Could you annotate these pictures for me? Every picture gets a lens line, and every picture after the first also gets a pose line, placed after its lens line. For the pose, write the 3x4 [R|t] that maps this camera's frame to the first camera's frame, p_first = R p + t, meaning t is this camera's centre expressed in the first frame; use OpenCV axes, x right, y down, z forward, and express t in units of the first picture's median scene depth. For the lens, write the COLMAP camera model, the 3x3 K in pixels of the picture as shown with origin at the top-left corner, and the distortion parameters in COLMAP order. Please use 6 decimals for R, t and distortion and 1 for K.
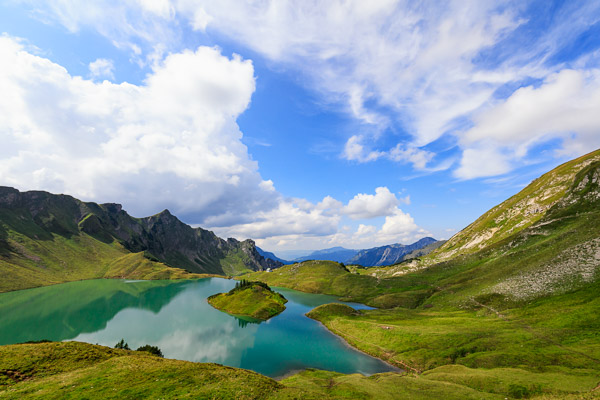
lens RADIAL K [[243.9, 0, 306.9], [0, 243.9, 196.9], [0, 0, 1]] dist [0.008074, -0.004475]
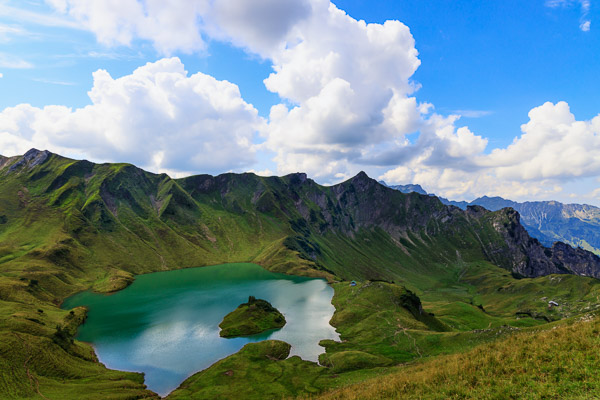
lens RADIAL K [[421.2, 0, 303.5], [0, 421.2, 201.1], [0, 0, 1]] dist [0.018964, 0.002381]
pose [[0.649052, 0.015304, -0.760590, 0.508450], [0.138575, 0.980692, 0.137986, -0.106880], [0.748016, -0.194959, 0.634399, 0.057990]]
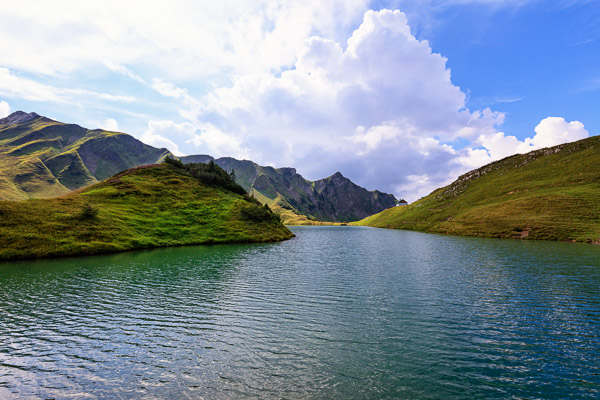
lens RADIAL K [[243.9, 0, 306.4], [0, 243.9, 201.5], [0, 0, 1]] dist [-0.001116, -0.000266]
pose [[0.702366, -0.051141, -0.709976, 0.025589], [0.129228, 0.990002, 0.056532, 0.169713], [0.699987, -0.131455, 0.701953, 0.386836]]
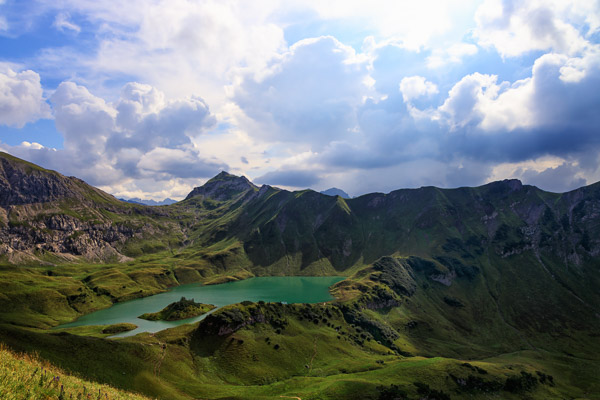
lens RADIAL K [[400.4, 0, 300.8], [0, 400.4, 202.3], [0, 0, 1]] dist [0.001444, 0.000318]
pose [[-0.238476, -0.005475, -0.971133, 0.738316], [0.220630, 0.973531, -0.059668, 0.041892], [0.945754, -0.228491, -0.230956, 0.963469]]
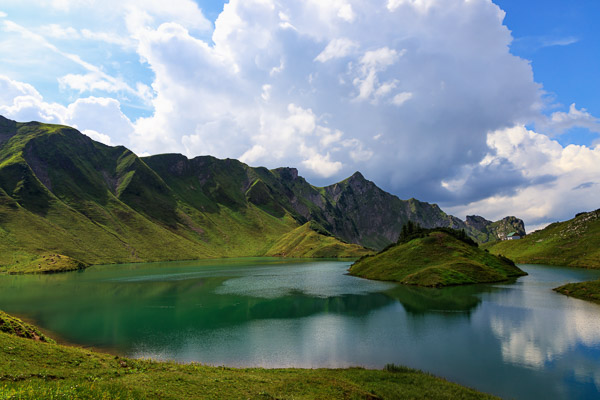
lens RADIAL K [[421.2, 0, 303.5], [0, 421.2, 201.1], [0, 0, 1]] dist [0.018964, 0.002381]
pose [[0.755638, -0.077159, -0.650429, 0.039541], [0.139571, 0.989198, 0.044801, 0.102635], [0.639946, -0.124634, 0.758245, 0.131963]]
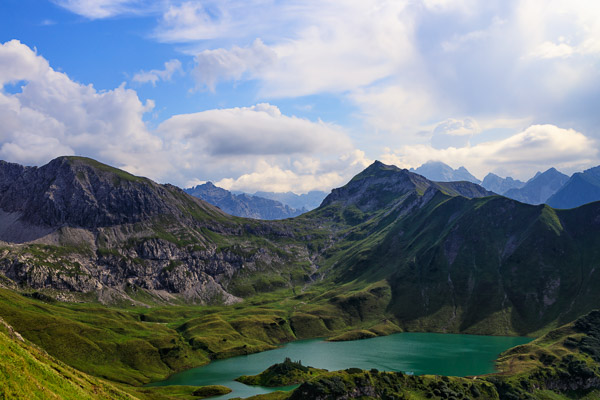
lens RADIAL K [[702.0, 0, 301.7], [0, 702.0, 201.6], [0, 0, 1]] dist [0.002394, -0.015011]
pose [[-0.551414, 0.018725, -0.834022, 0.950875], [0.212500, 0.969923, -0.118718, 0.021419], [0.806713, -0.242693, -0.538808, 1.224802]]
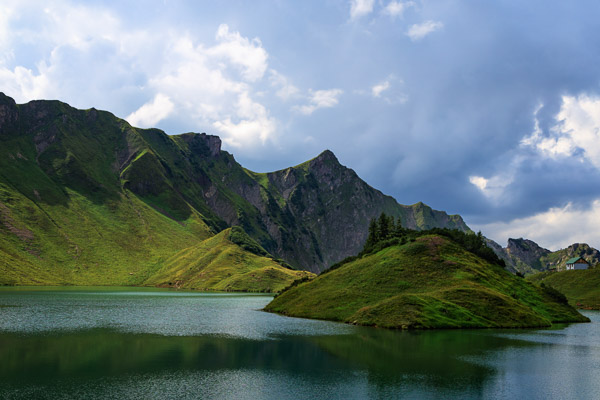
lens RADIAL K [[732.5, 0, 304.1], [0, 732.5, 209.9], [0, 0, 1]] dist [0.013875, 0.006268]
pose [[0.814201, -0.027344, -0.579939, 0.034812], [0.077852, 0.995011, 0.062385, 0.120677], [0.575340, -0.095943, 0.812268, 0.168721]]
